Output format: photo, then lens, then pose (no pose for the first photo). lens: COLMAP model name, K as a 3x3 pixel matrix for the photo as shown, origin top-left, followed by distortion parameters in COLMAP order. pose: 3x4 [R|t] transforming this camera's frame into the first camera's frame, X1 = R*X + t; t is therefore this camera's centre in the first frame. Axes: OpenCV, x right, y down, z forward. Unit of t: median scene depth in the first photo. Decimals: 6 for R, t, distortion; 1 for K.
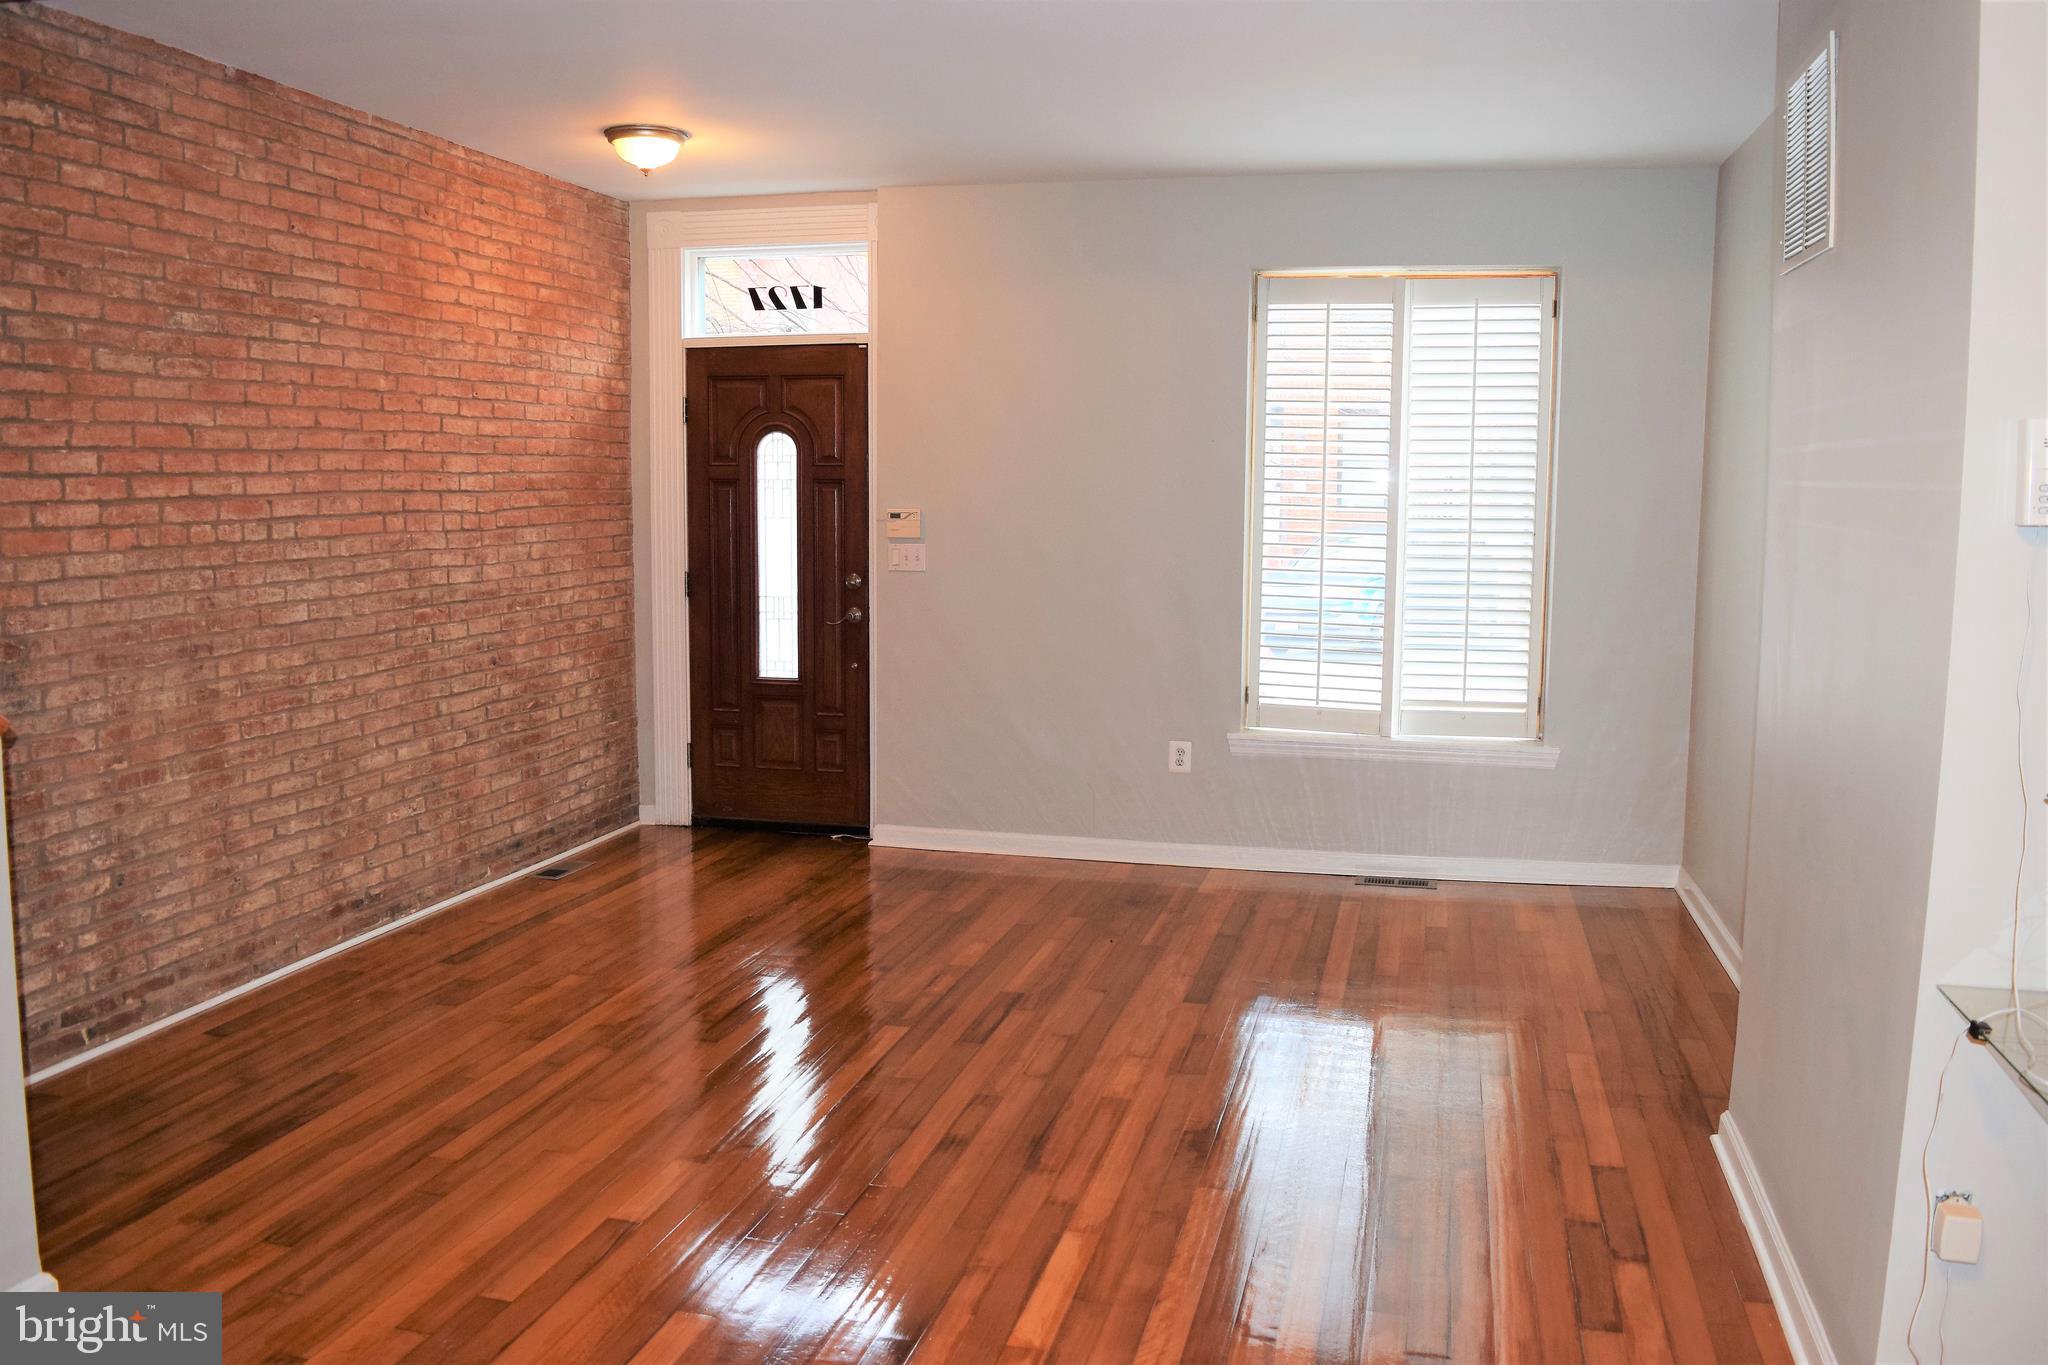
lens RADIAL K [[1604.0, 0, 1015.1], [0, 1604.0, 676.3], [0, 0, 1]] dist [-0.091933, 0.020869]
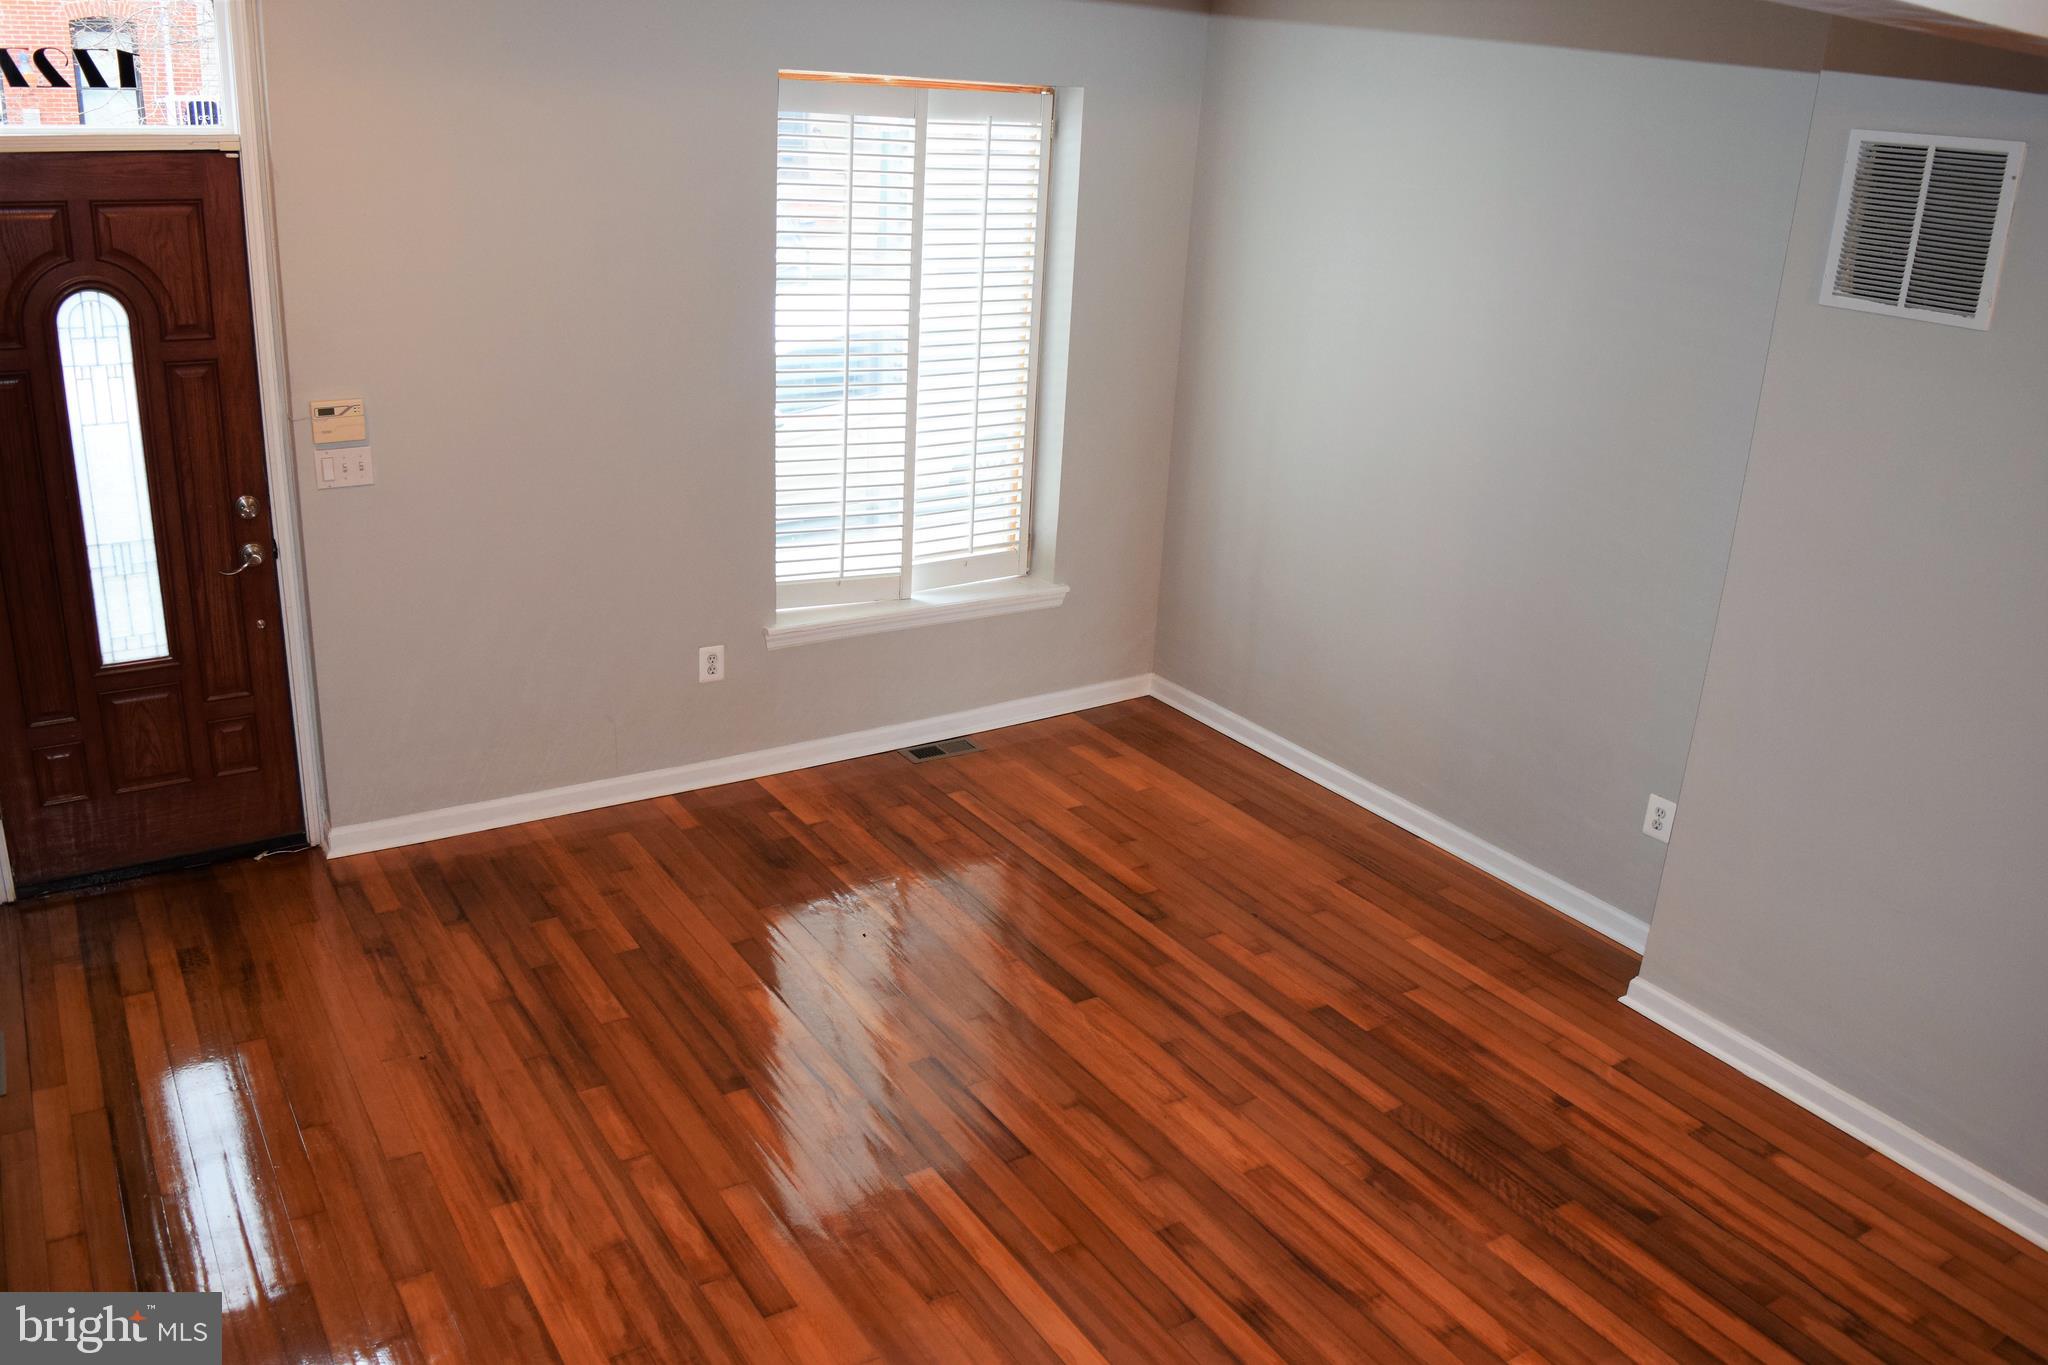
lens RADIAL K [[1604.0, 0, 1017.2], [0, 1604.0, 680.2], [0, 0, 1]] dist [-0.091933, 0.020869]
pose [[0.691766, -0.220903, 0.687504, -0.373975], [0.043083, 0.962991, 0.266069, -0.161960], [-0.720835, -0.154438, 0.675681, 0.317735]]
